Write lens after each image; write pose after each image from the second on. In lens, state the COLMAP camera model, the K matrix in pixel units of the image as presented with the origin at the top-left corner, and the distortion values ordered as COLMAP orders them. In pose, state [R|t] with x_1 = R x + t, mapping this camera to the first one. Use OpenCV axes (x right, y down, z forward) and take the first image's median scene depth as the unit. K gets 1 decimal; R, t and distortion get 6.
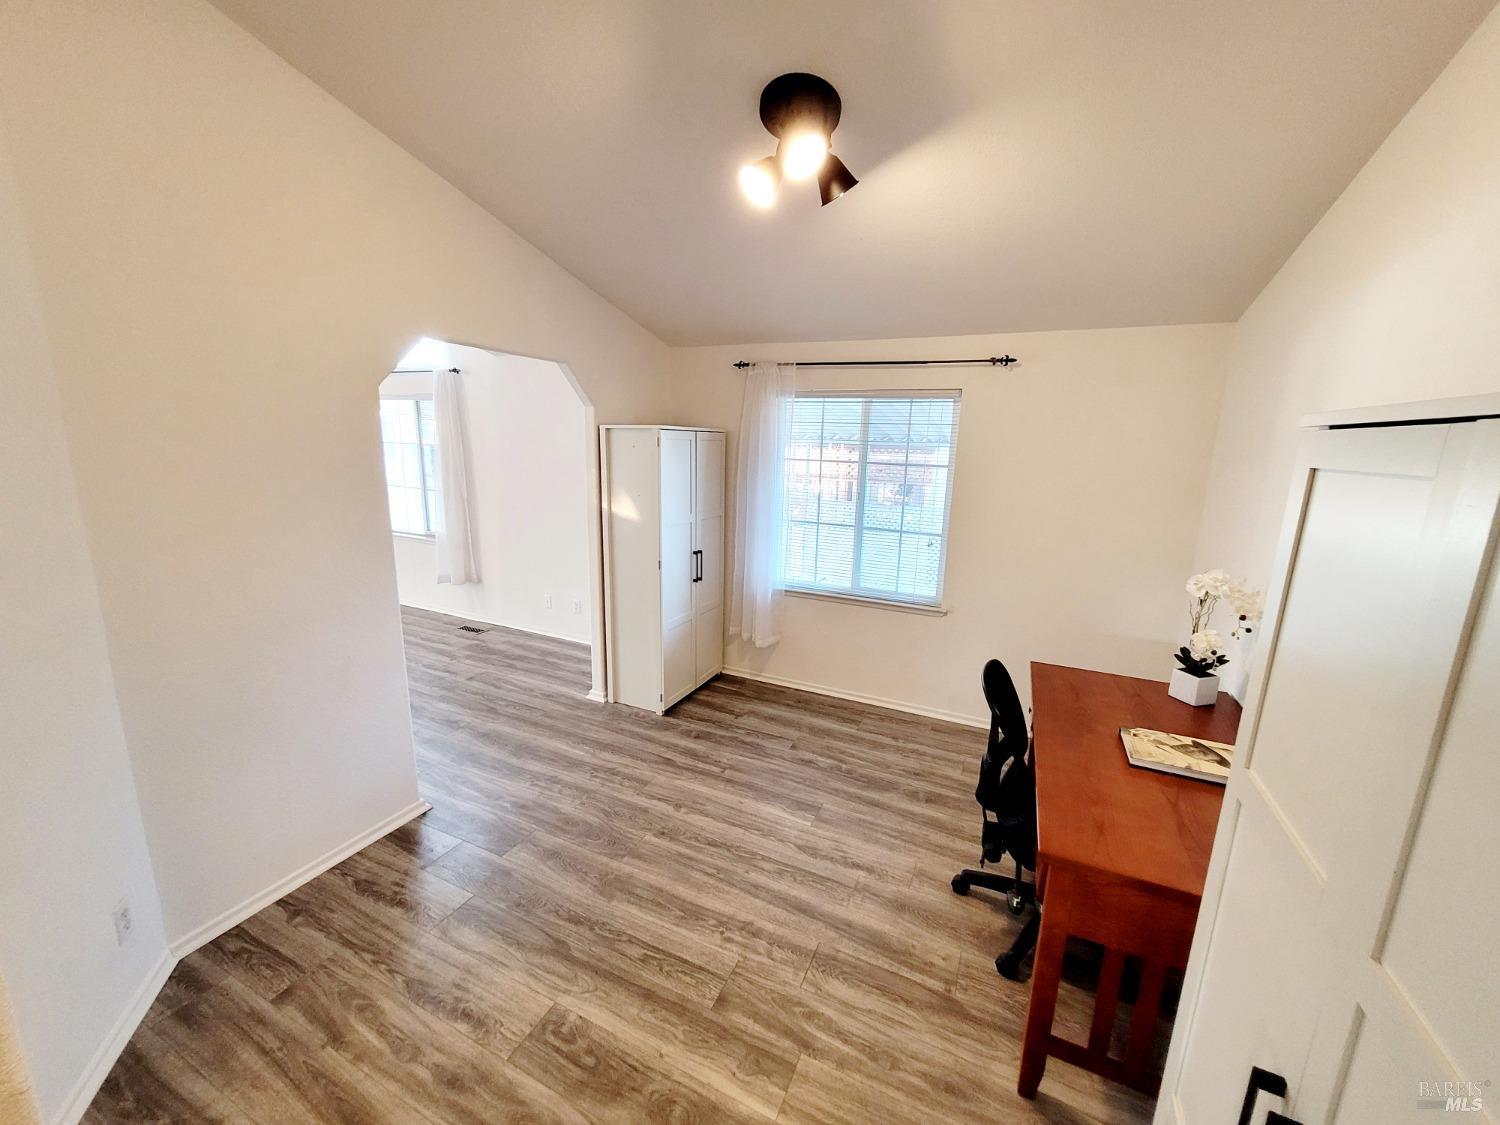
lens RADIAL K [[590.0, 0, 750.0], [0, 590.0, 562.5], [0, 0, 1]] dist [0.000715, 0.000149]
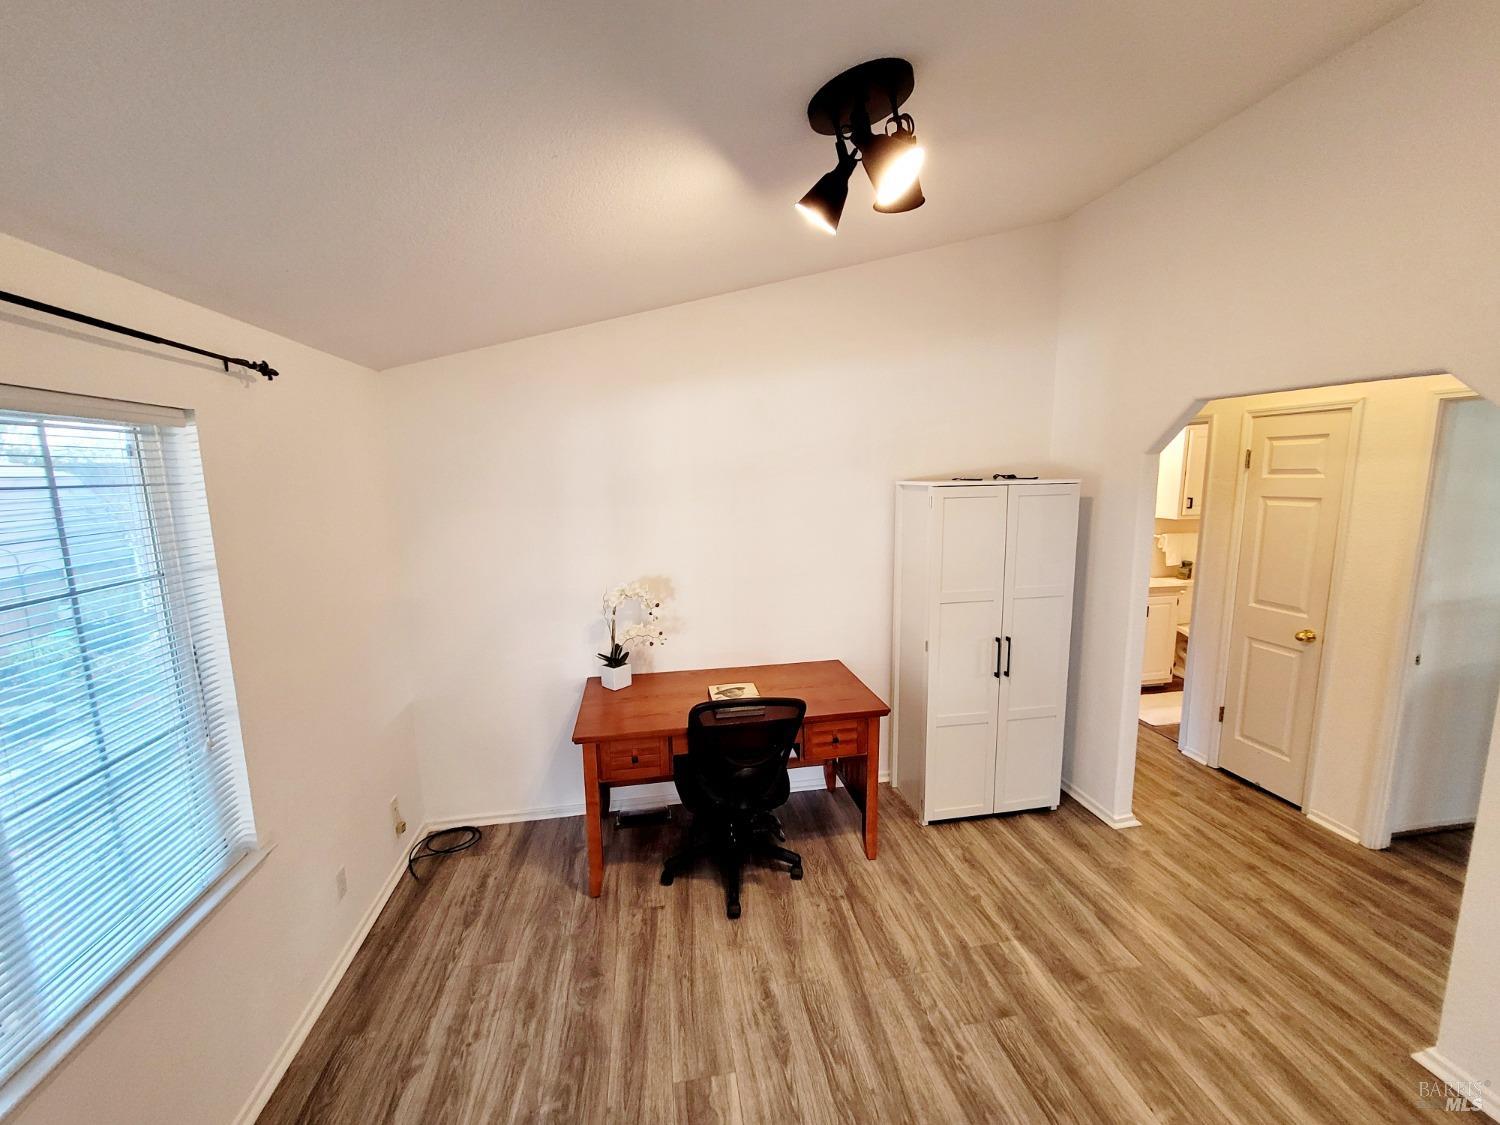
lens RADIAL K [[590.0, 0, 750.0], [0, 590.0, 562.5], [0, 0, 1]] dist [0.000715, 0.000149]
pose [[-0.573443, -0.143455, 0.806588, -0.466560], [0.166188, 0.943710, 0.285994, -0.375126], [-0.802212, 0.298046, -0.517323, 1.462004]]
